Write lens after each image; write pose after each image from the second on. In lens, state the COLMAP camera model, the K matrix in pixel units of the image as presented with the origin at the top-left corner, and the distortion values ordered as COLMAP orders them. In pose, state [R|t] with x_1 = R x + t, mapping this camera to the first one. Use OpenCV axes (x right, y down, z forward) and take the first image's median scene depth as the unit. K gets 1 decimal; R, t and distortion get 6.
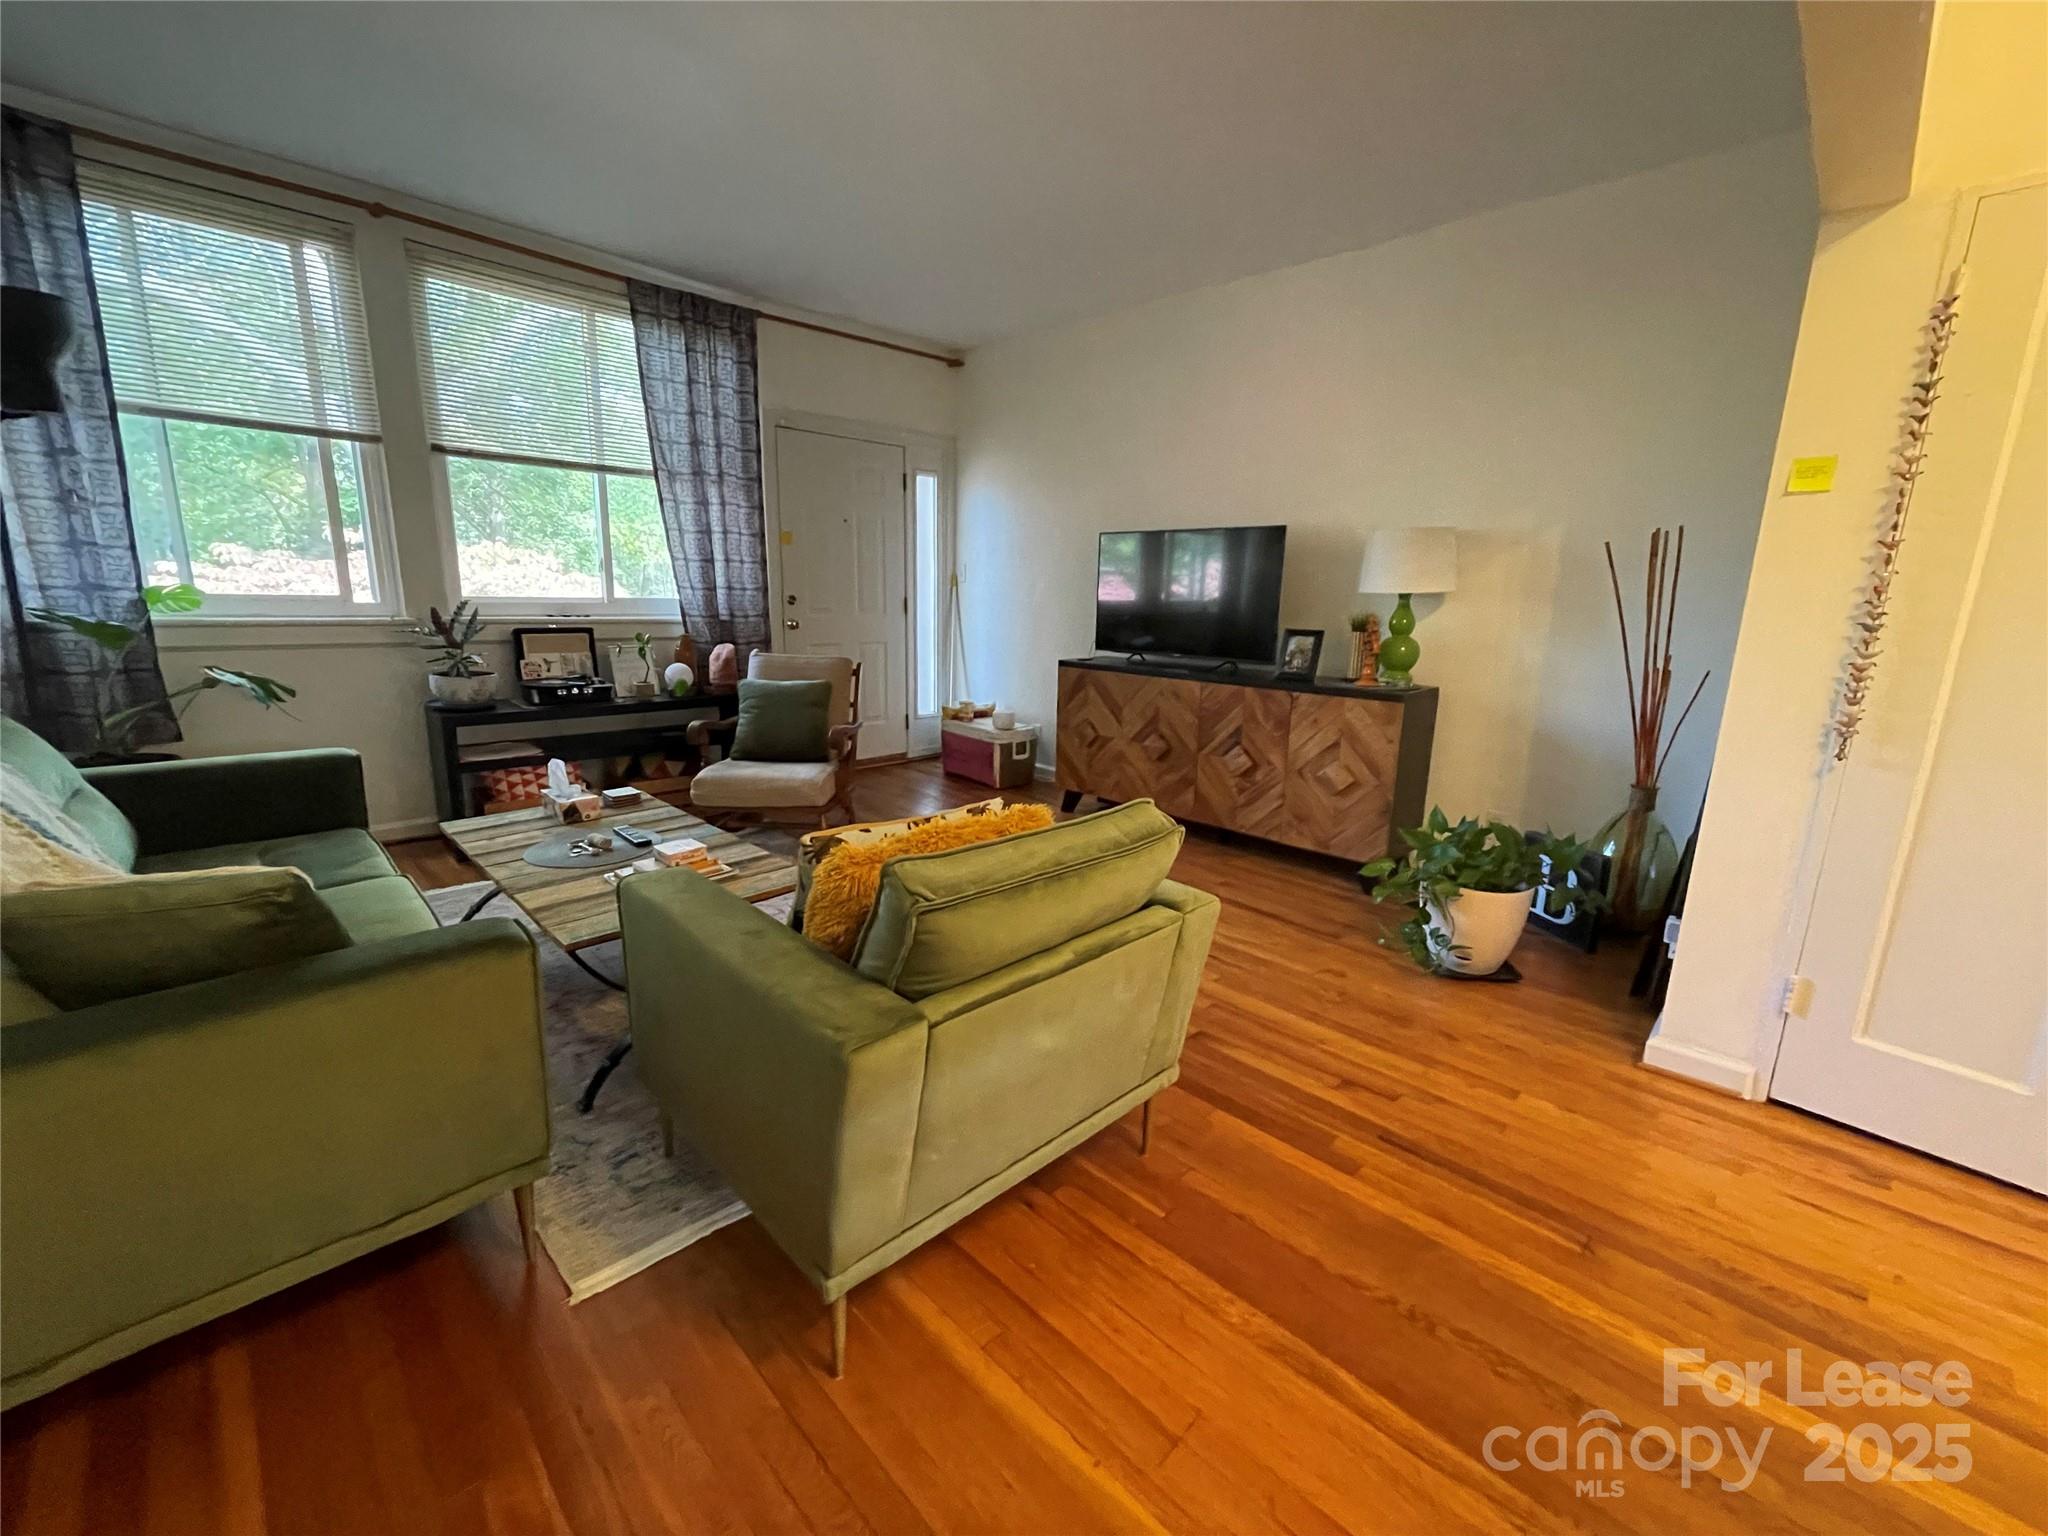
lens RADIAL K [[821.9, 0, 1024.0], [0, 821.9, 768.0], [0, 0, 1]] dist [-0.004119, -0.000404]
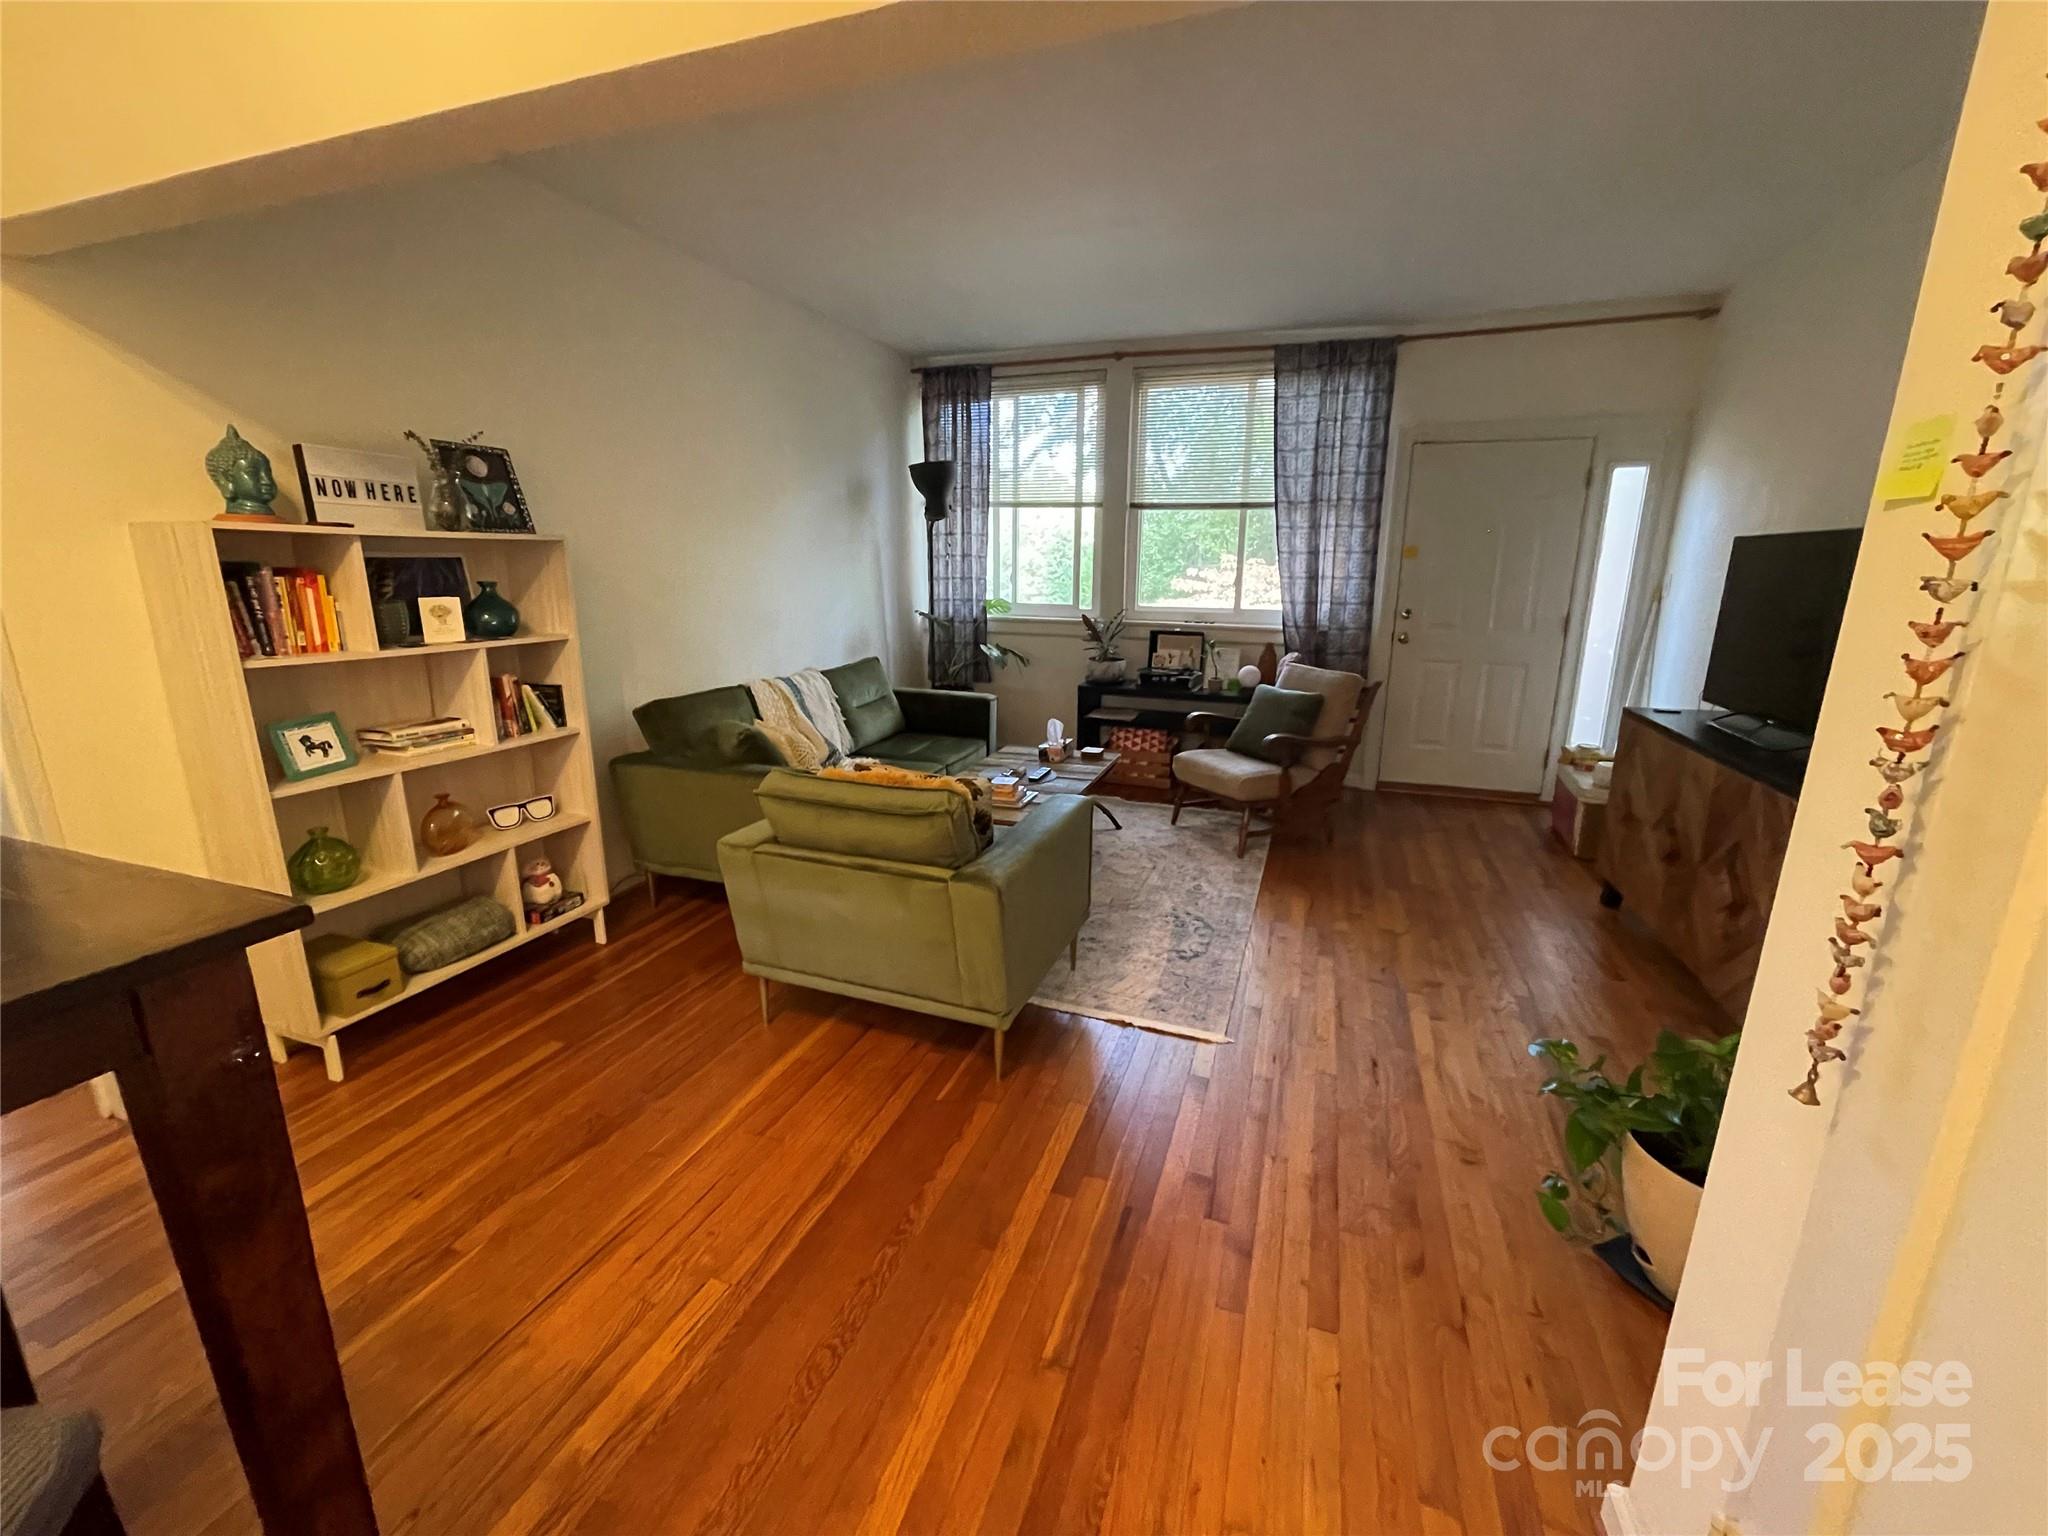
lens RADIAL K [[821.9, 0, 1024.0], [0, 821.9, 768.0], [0, 0, 1]] dist [-0.004119, -0.000404]
pose [[0.435321, 0.198012, -0.878230, 0.516520], [-0.190234, 0.973717, 0.125246, -0.069788], [0.879947, 0.112547, 0.461548, 0.176681]]
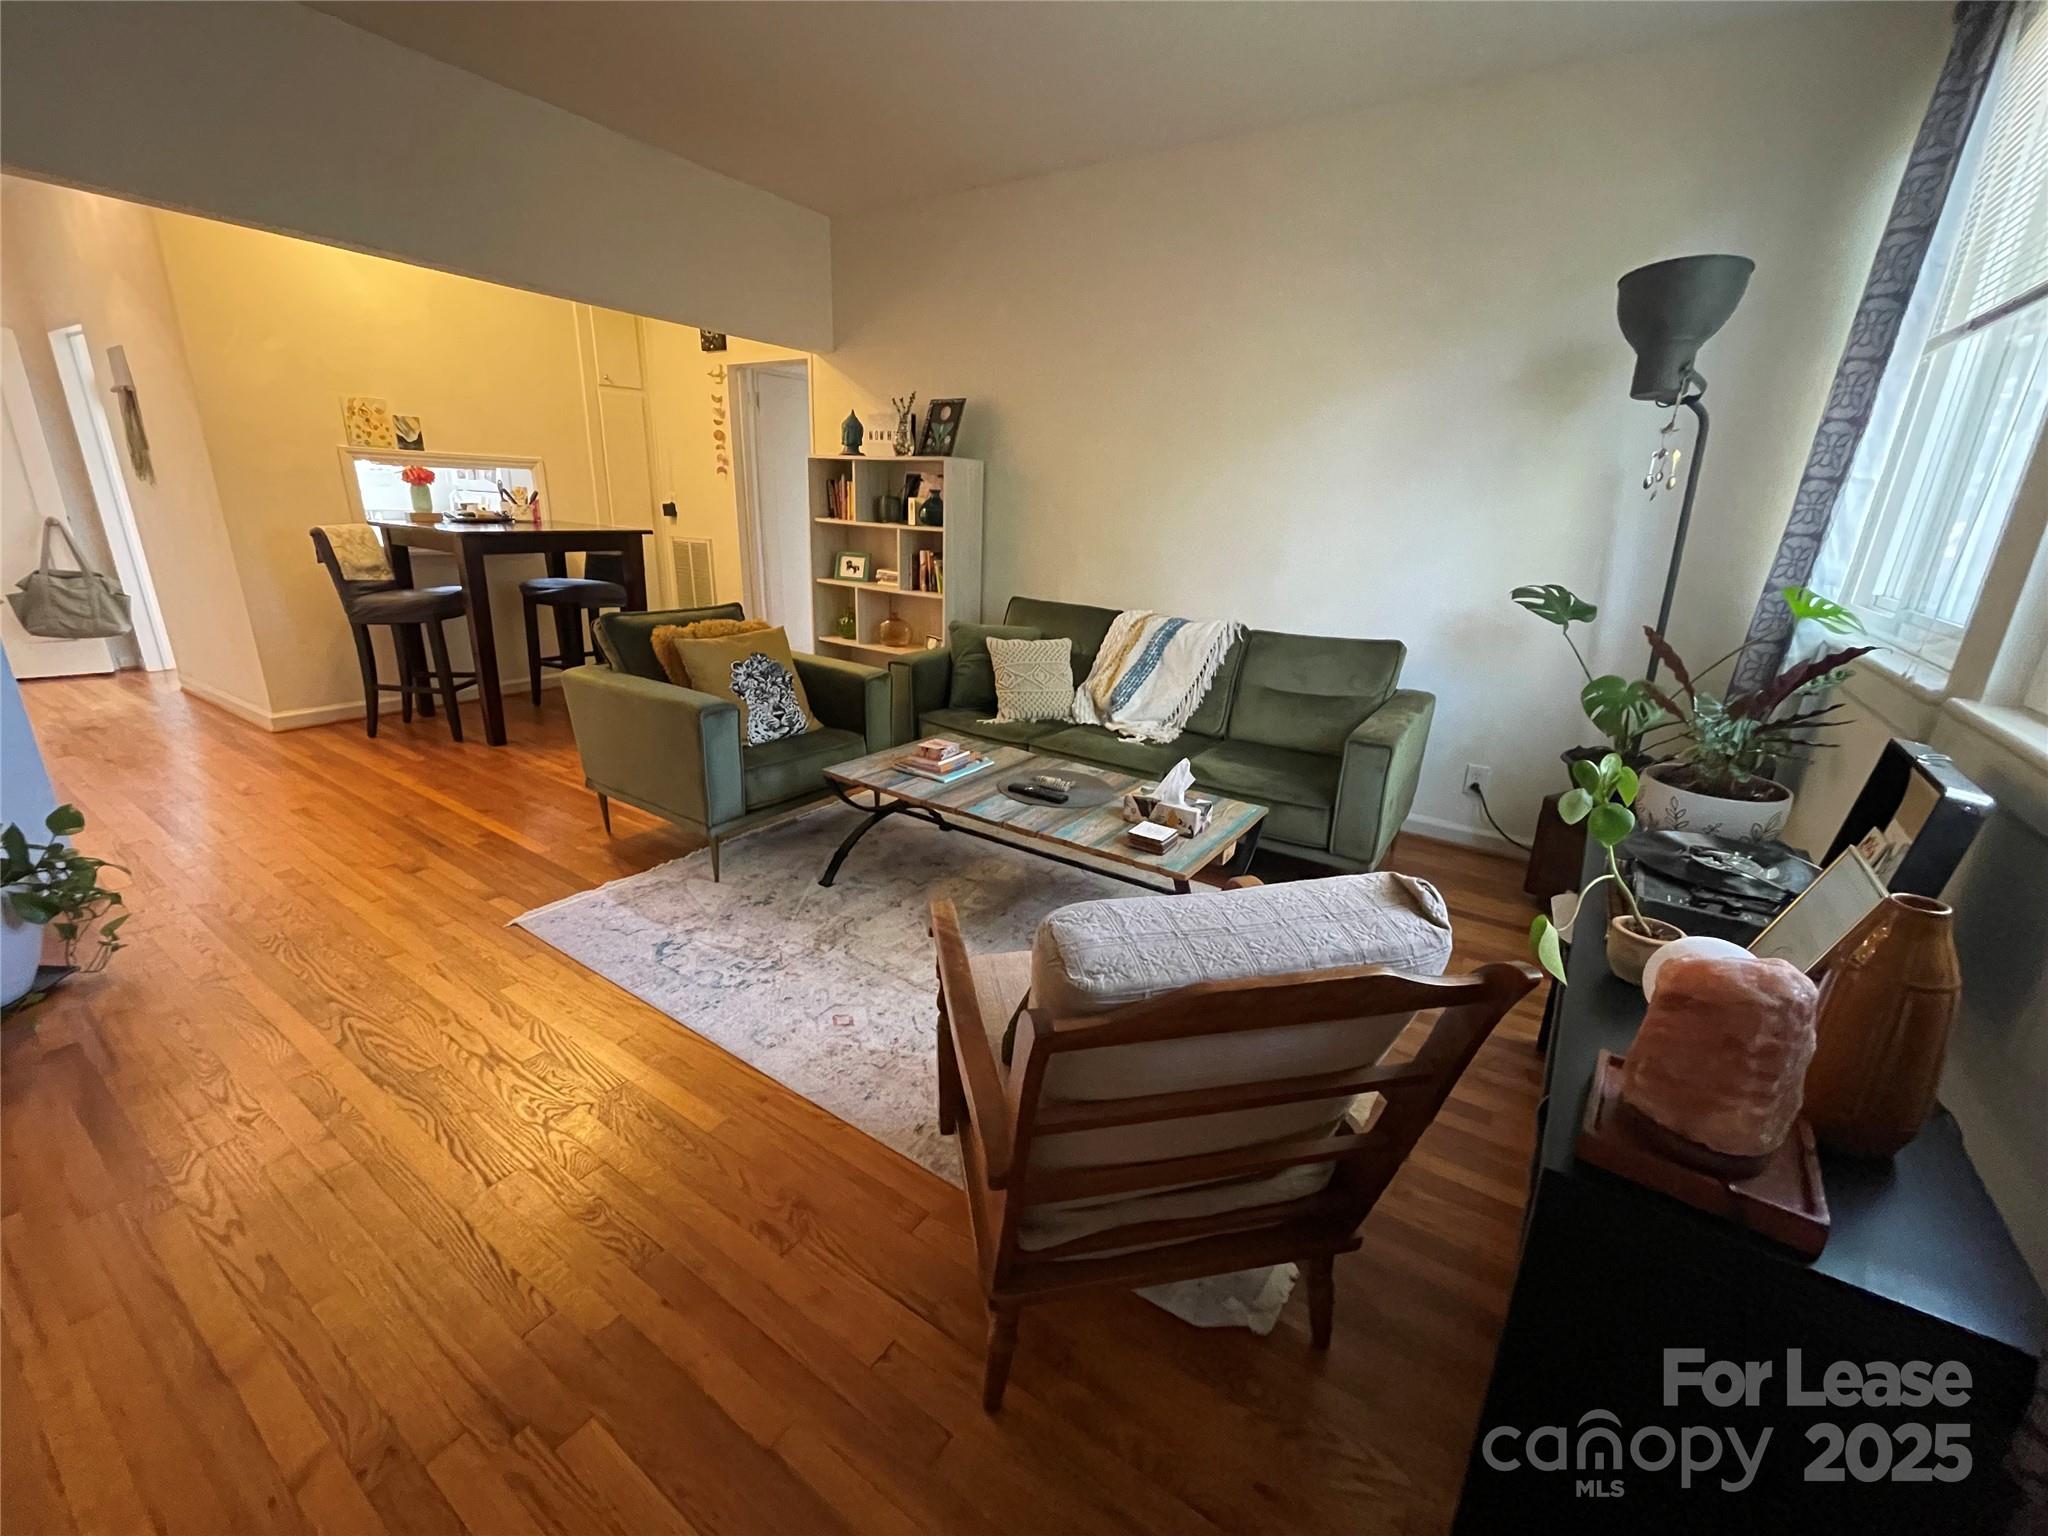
lens RADIAL K [[821.9, 0, 1024.0], [0, 821.9, 768.0], [0, 0, 1]] dist [-0.004119, -0.000404]
pose [[-0.980526, 0.007045, -0.196261, -0.177838], [-0.091592, 0.867610, 0.488738, -0.259962], [0.173721, 0.497196, -0.850069, 1.150891]]
